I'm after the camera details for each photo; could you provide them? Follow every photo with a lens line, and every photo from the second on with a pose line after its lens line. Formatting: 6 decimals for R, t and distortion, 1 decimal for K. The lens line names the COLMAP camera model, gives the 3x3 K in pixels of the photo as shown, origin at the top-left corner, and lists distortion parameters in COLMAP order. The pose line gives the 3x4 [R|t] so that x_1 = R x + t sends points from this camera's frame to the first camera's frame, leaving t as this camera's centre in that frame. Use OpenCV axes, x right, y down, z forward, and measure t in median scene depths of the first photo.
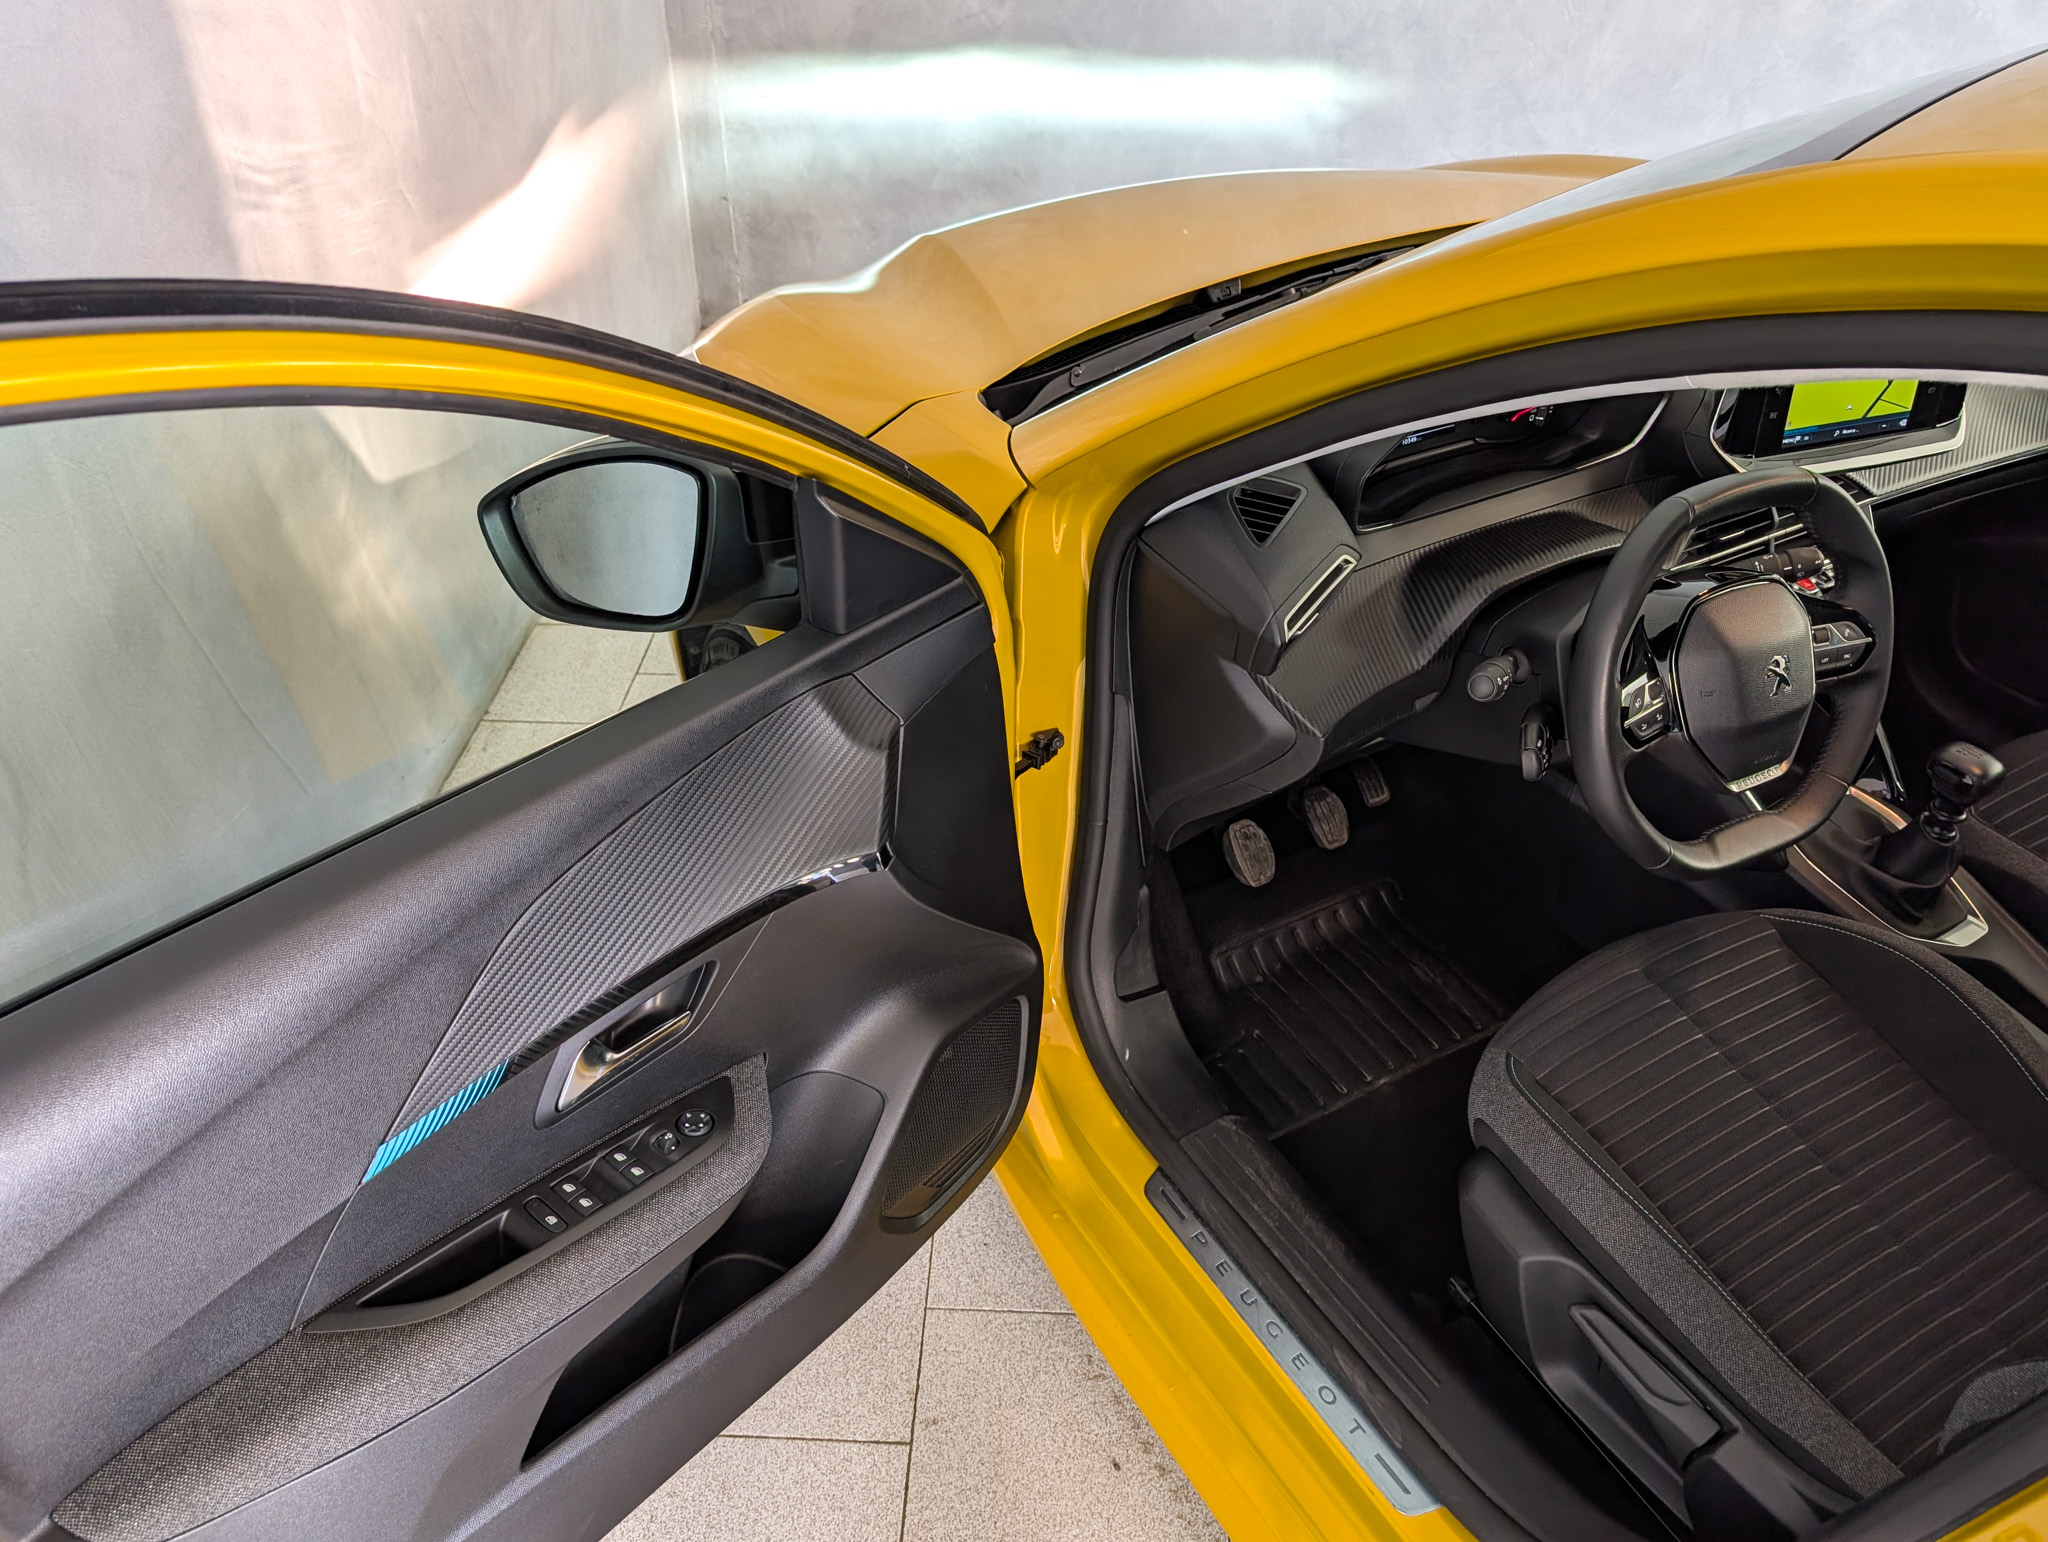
lens RADIAL K [[1497.2, 0, 1012.5], [0, 1497.2, 781.1], [0, 0, 1]] dist [0.000406, -0.001043]
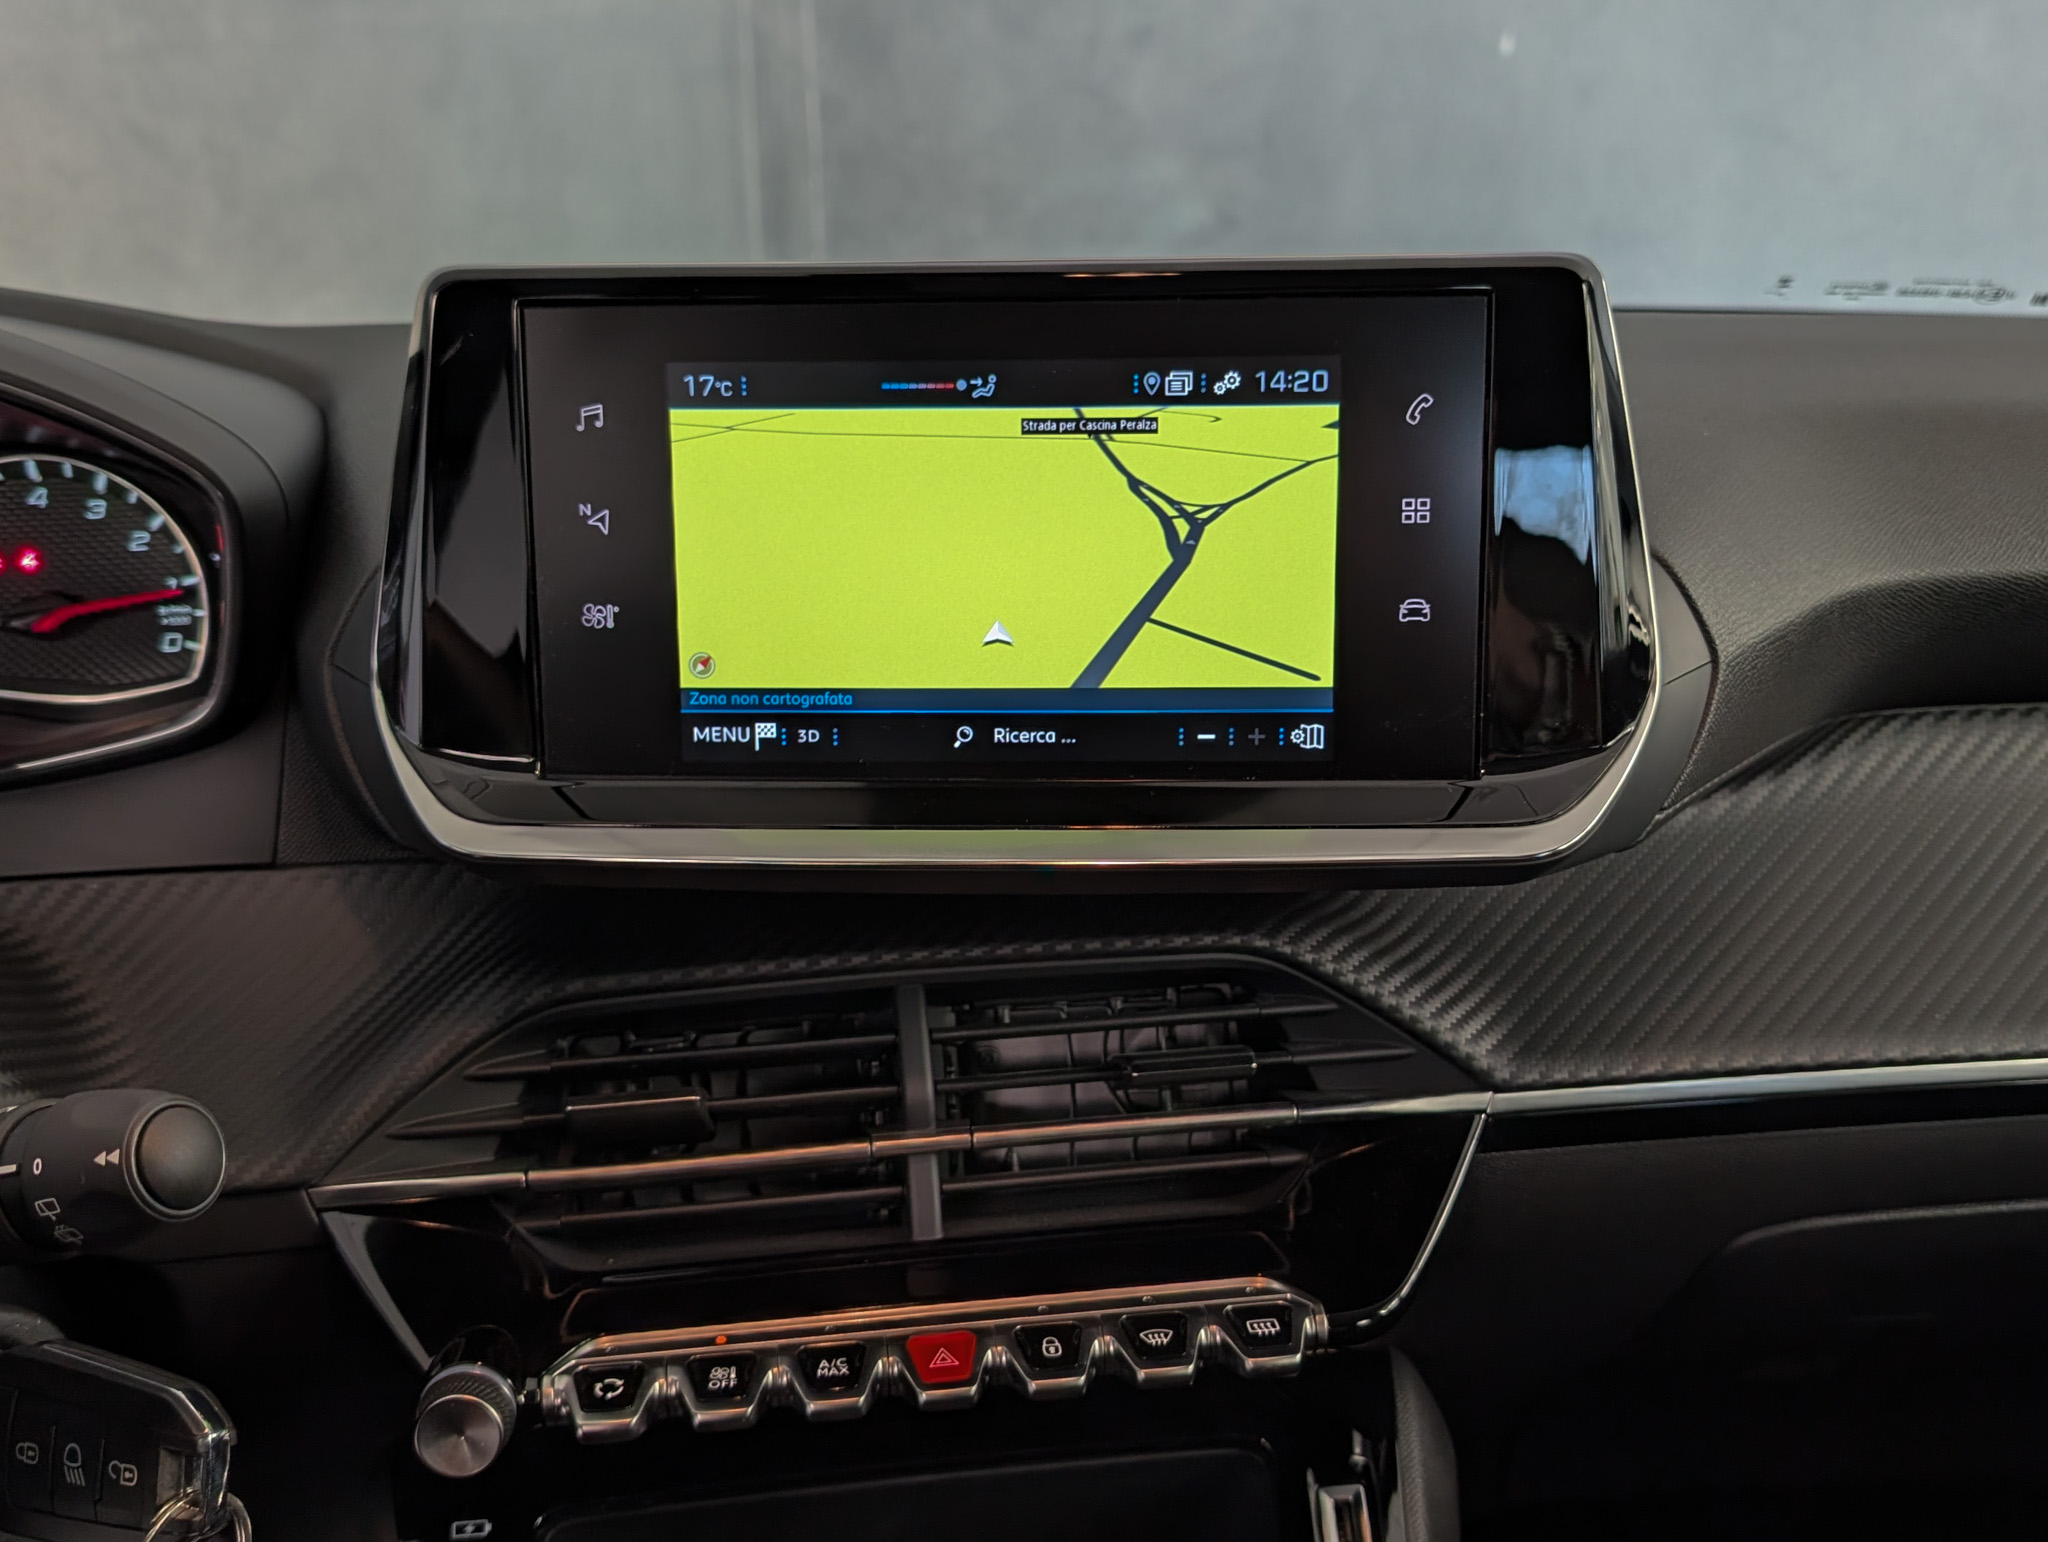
lens RADIAL K [[2051.9, 0, 1024.0], [0, 2051.9, 771.0], [0, 0, 1]] dist [0.050671, -0.012983]
pose [[0.929988, 0.075593, -0.359733, 0.693000], [-0.199973, 0.925185, -0.322559, -0.122379], [0.308436, 0.371913, 0.875527, 0.721836]]
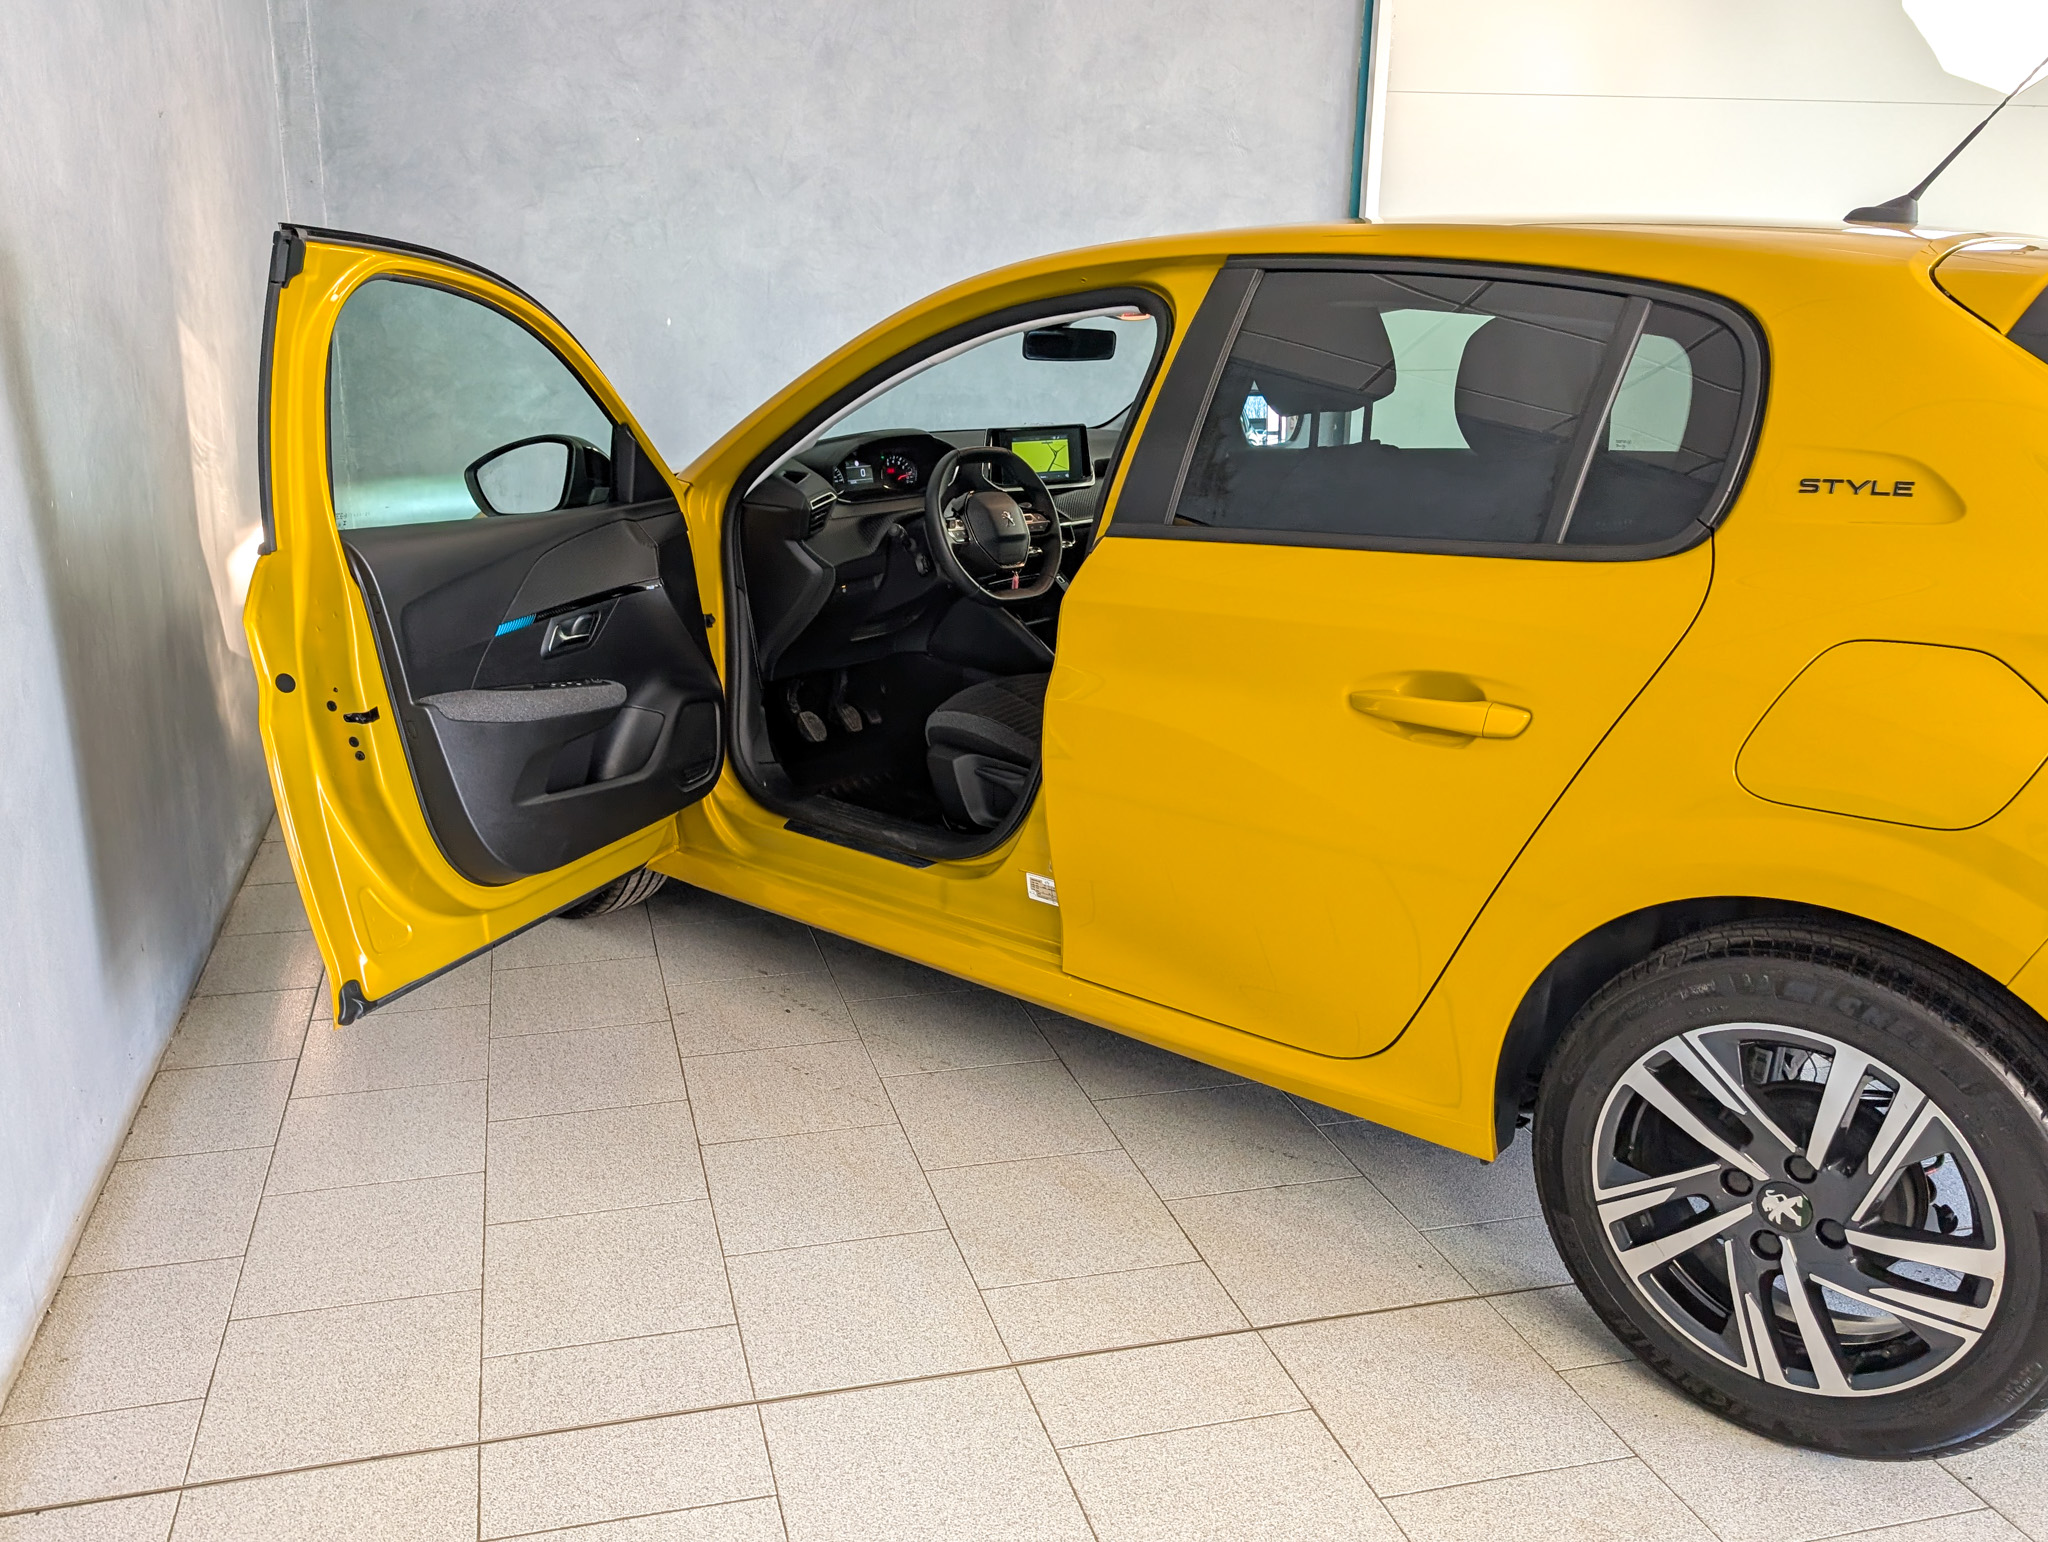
lens RADIAL K [[1606.3, 0, 939.1], [0, 1606.3, 767.6], [0, 0, 1]] dist [-0.028572, -0.004625]
pose [[0.958196, -0.083400, 0.273689, -0.296236], [0.174669, 0.928144, -0.328695, 0.958998], [-0.226609, 0.362759, 0.903911, -1.009498]]
